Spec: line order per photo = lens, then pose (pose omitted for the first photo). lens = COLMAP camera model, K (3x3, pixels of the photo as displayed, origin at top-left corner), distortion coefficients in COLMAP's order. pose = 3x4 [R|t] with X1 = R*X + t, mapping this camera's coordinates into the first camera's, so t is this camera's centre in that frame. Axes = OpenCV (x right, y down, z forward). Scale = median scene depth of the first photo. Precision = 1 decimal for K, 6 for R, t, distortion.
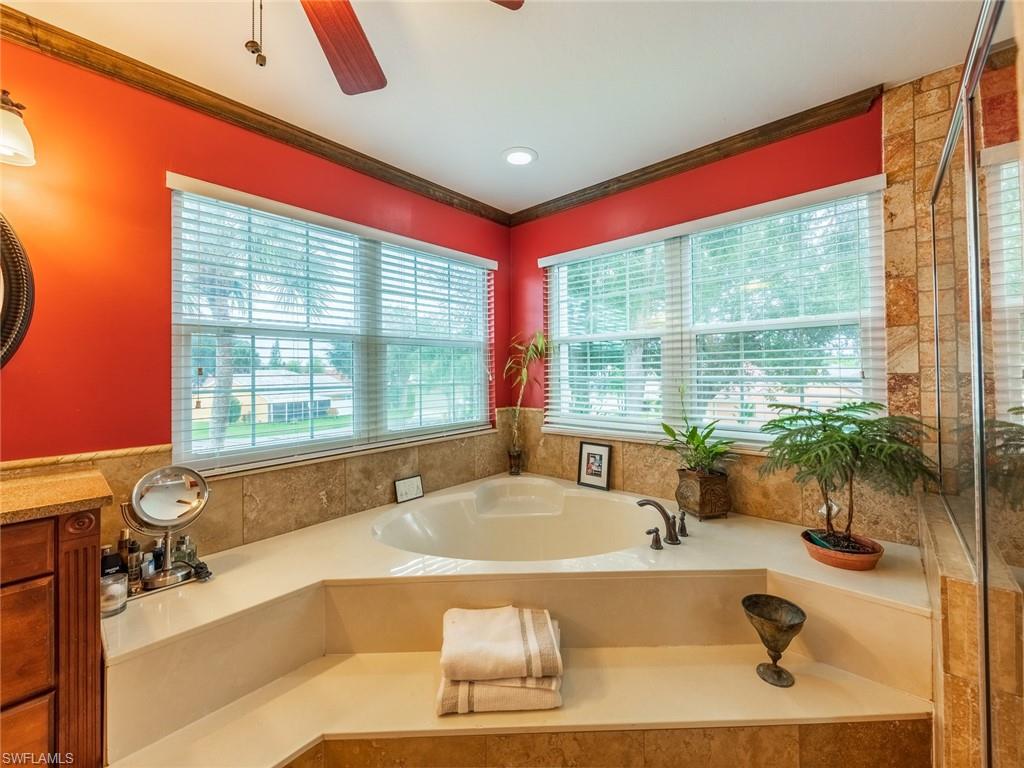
lens RADIAL K [[406.7, 0, 522.3], [0, 406.7, 367.8], [0, 0, 1]] dist [0.010983, -0.005957]
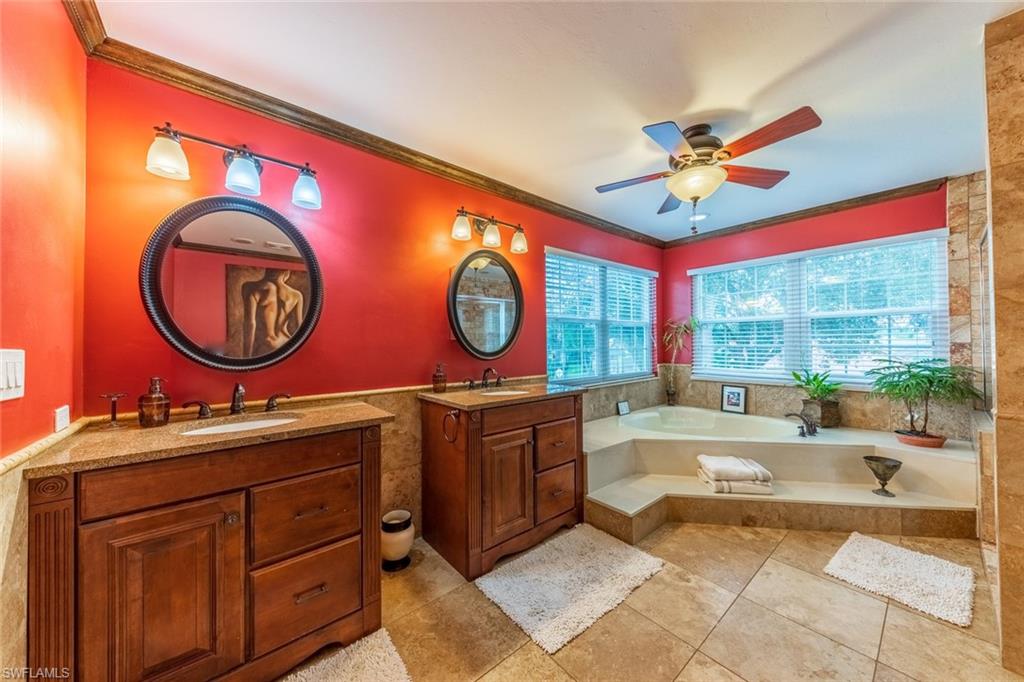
lens RADIAL K [[350.7, 0, 513.9], [0, 350.7, 338.7], [0, 0, 1]] dist [0.013606, -0.004599]
pose [[0.988085, 0.002271, -0.153890, -0.689821], [-0.002133, 0.999997, 0.001065, -0.001142], [0.153892, -0.000724, 0.988087, -0.755349]]
